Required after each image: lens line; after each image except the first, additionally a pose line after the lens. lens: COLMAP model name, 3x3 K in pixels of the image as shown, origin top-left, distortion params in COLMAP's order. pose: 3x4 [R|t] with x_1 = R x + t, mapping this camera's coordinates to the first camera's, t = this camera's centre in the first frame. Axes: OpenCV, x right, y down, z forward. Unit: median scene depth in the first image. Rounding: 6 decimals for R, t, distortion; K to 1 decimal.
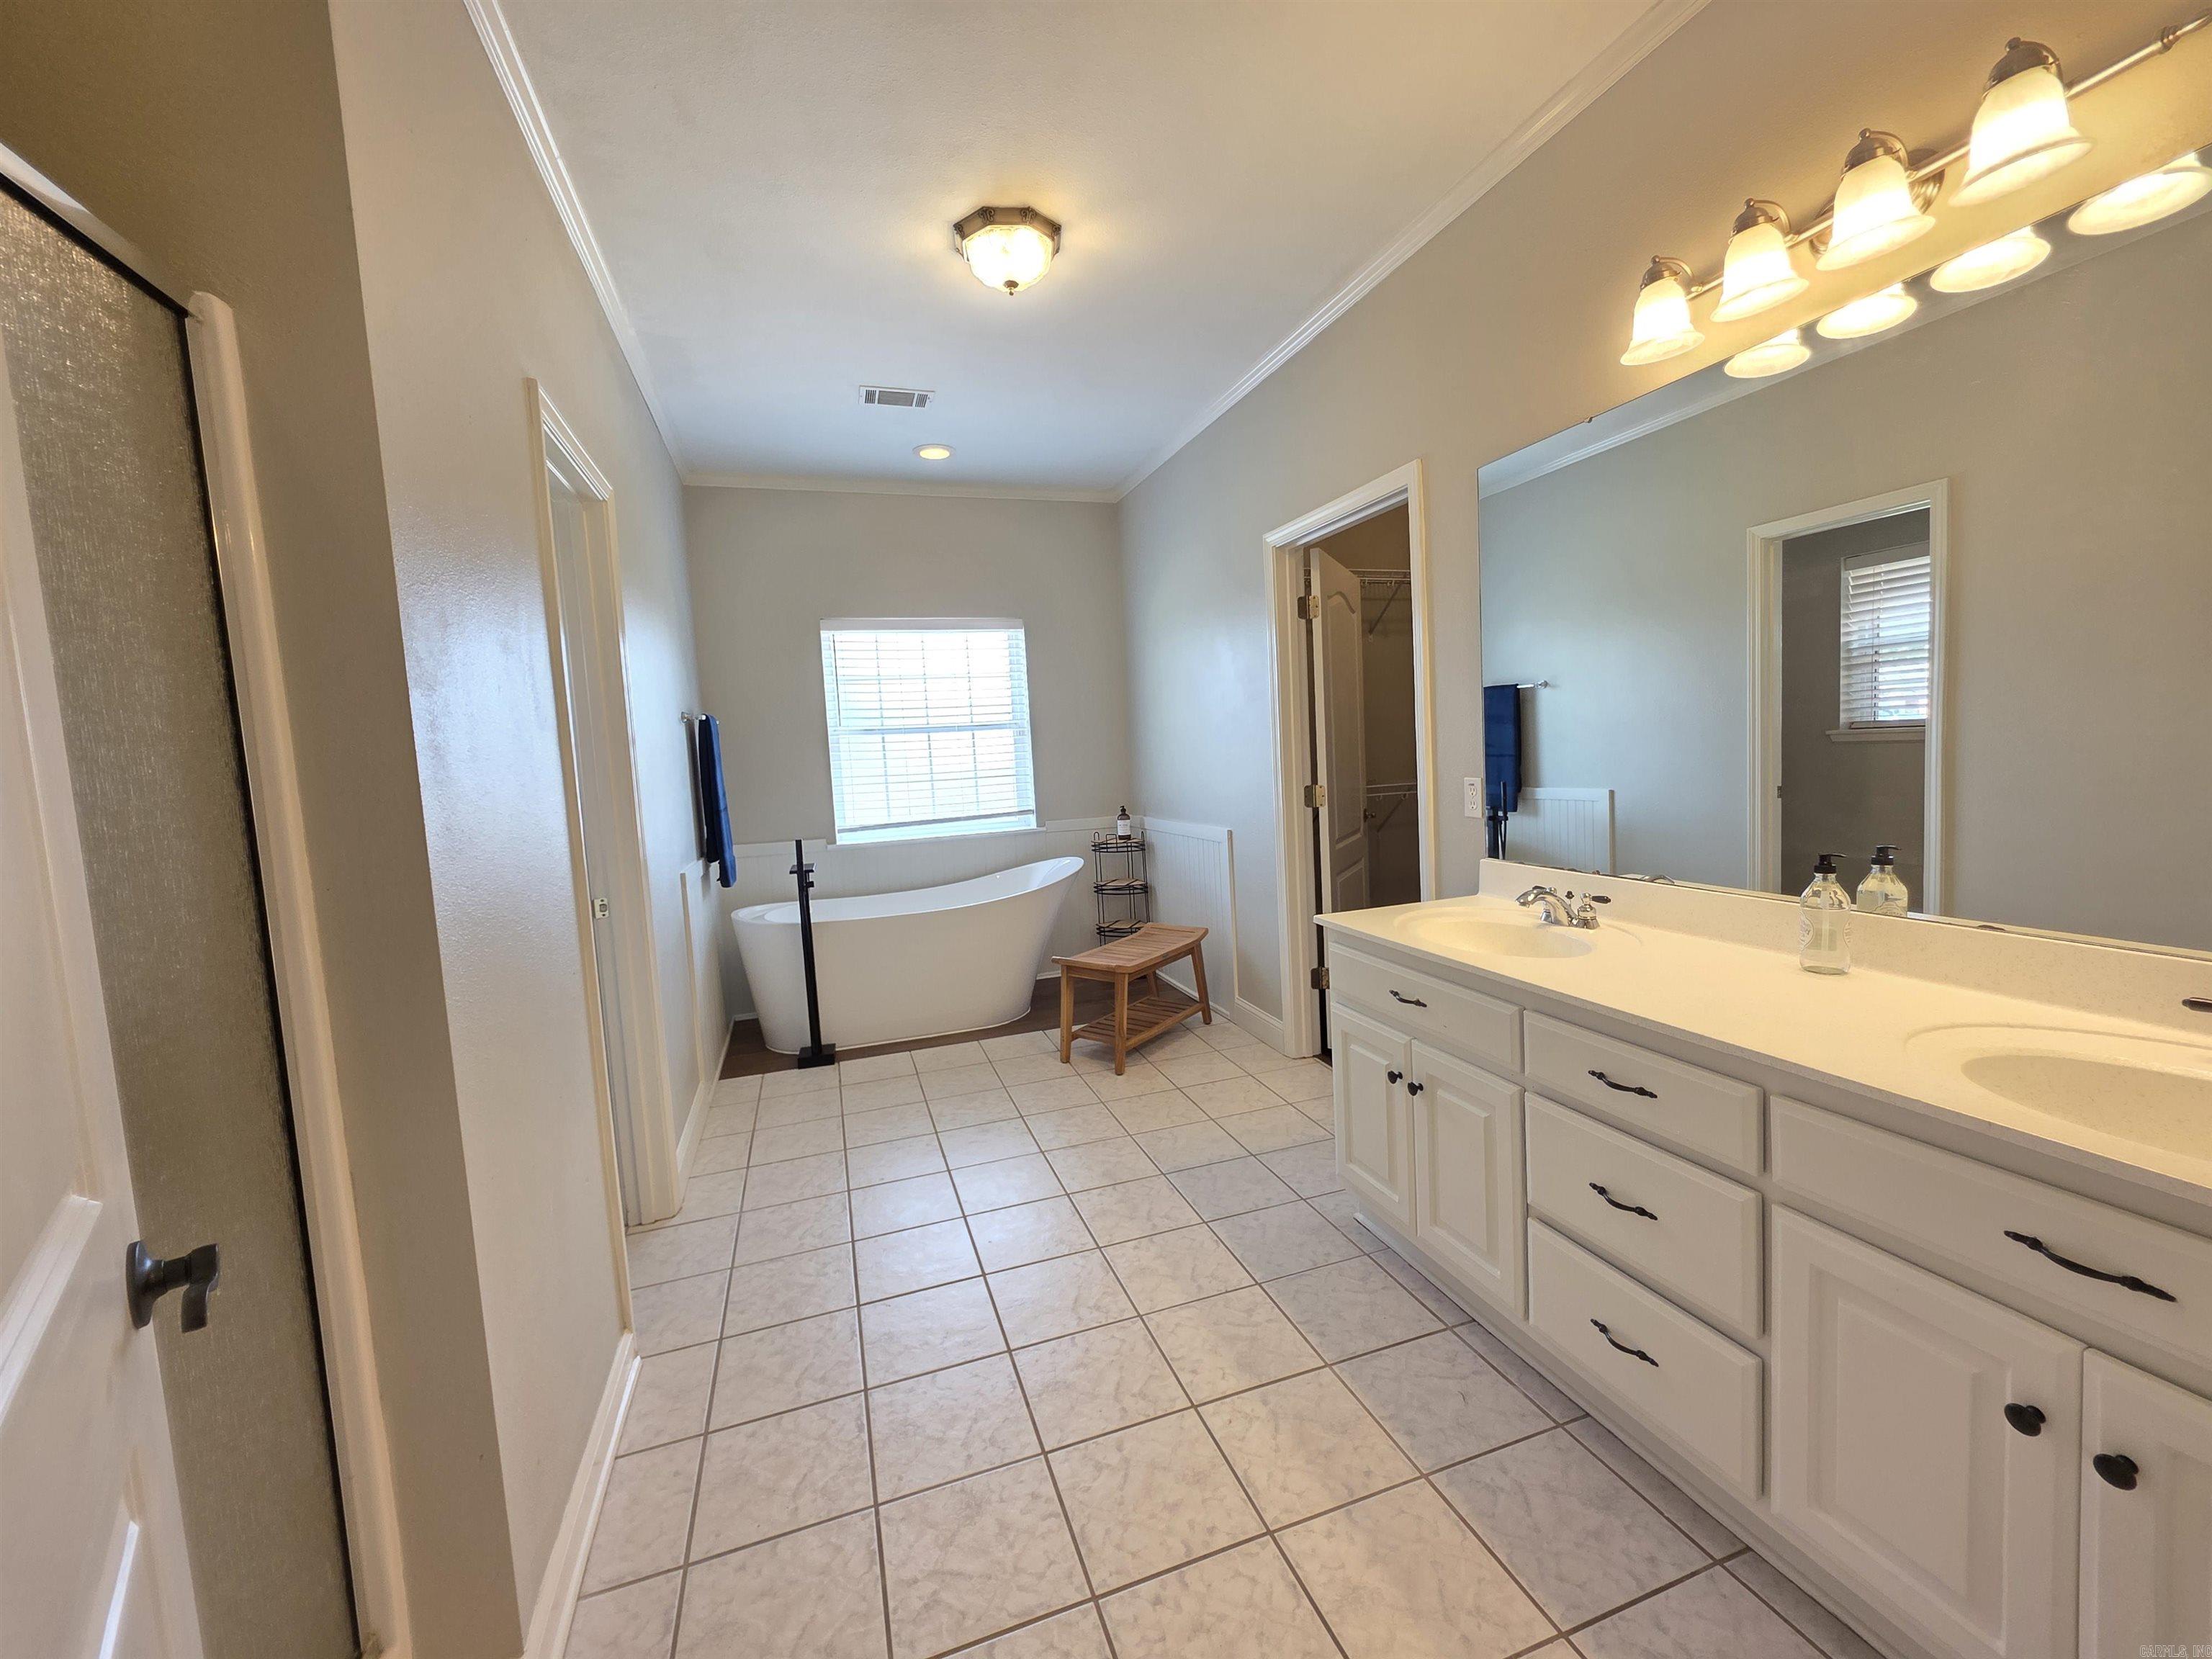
lens RADIAL K [[894.5, 0, 1115.6], [0, 894.5, 821.2], [0, 0, 1]] dist [-0.001959, 0.000148]
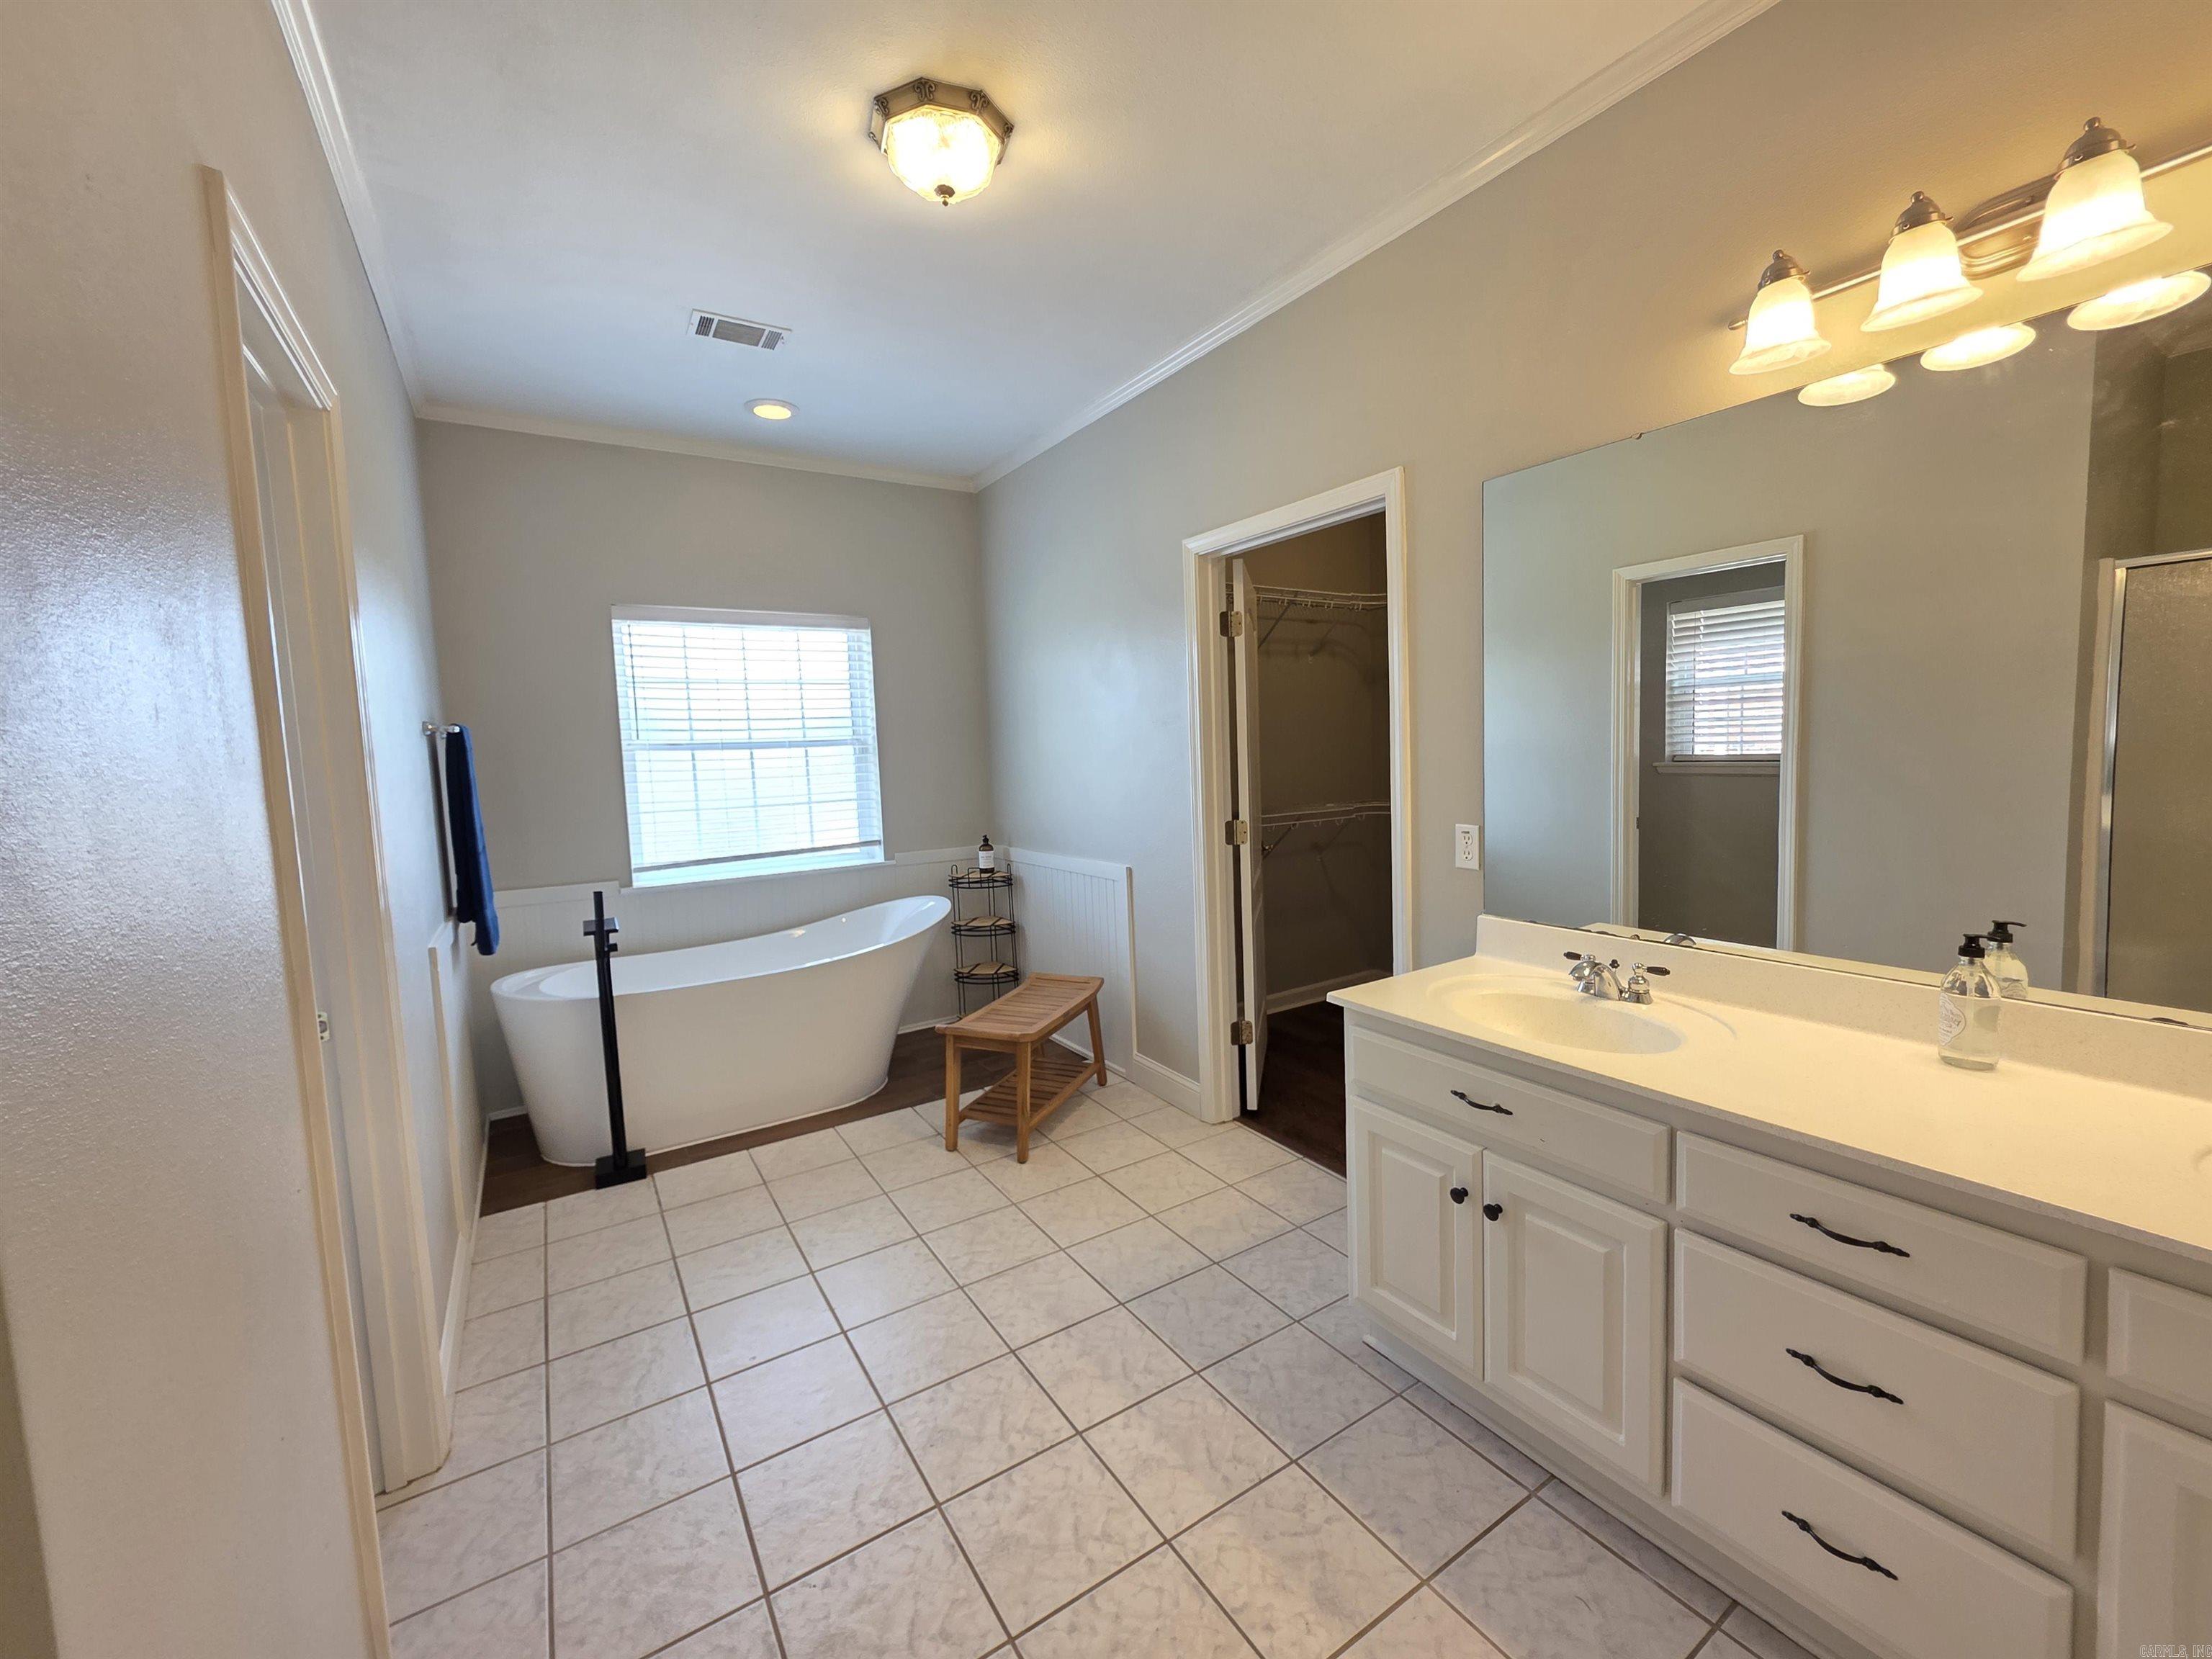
lens RADIAL K [[894.5, 0, 1115.6], [0, 894.5, 821.2], [0, 0, 1]] dist [-0.001959, 0.000148]
pose [[0.969400, -0.002632, 0.245472, -0.111172], [0.004433, 0.999967, -0.006784, -0.032279], [-0.245446, 0.007665, 0.969380, 0.145432]]
